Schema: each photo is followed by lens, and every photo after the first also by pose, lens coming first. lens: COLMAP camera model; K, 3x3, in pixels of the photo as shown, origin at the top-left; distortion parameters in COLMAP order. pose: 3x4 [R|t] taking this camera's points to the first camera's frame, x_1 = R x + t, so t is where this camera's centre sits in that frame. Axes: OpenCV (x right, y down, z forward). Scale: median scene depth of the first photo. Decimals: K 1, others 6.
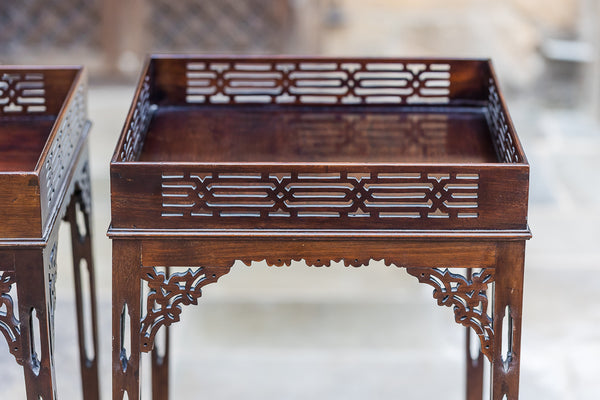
lens RADIAL K [[1948.2, 0, 300.0], [0, 1948.2, 200.0], [0, 0, 1]] dist [-0.049299, 0.079175]
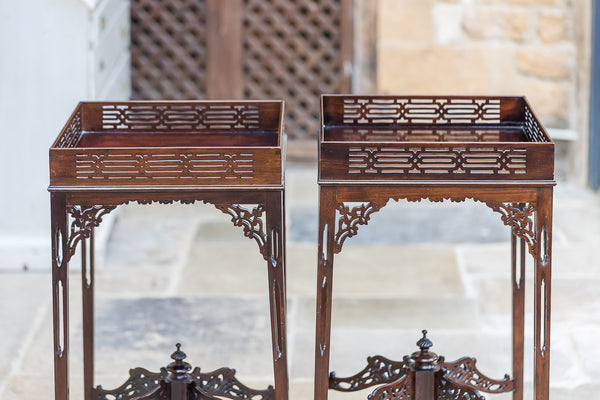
lens RADIAL K [[1885.5, 0, 300.0], [0, 1885.5, 82.7], [0, 0, 1]] dist [0.080541, -0.994555]
pose [[0.999926, -0.002847, 0.011789, -0.134242], [0.004453, 0.990351, -0.138507, 0.163822], [-0.011281, 0.138550, 0.990291, -0.710044]]
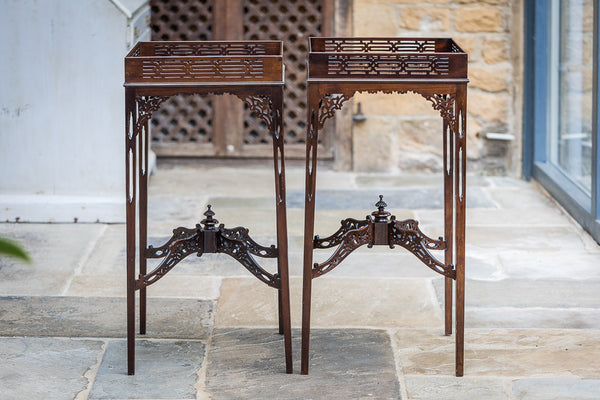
lens RADIAL K [[2002.0, 0, 309.7], [0, 2002.0, 198.8], [0, 0, 1]] dist [0.015943, -0.429545]
pose [[0.999635, -0.001466, 0.026959, -0.167072], [0.005892, 0.986303, -0.164839, 0.612502], [-0.026348, 0.164938, 0.985952, -1.609261]]
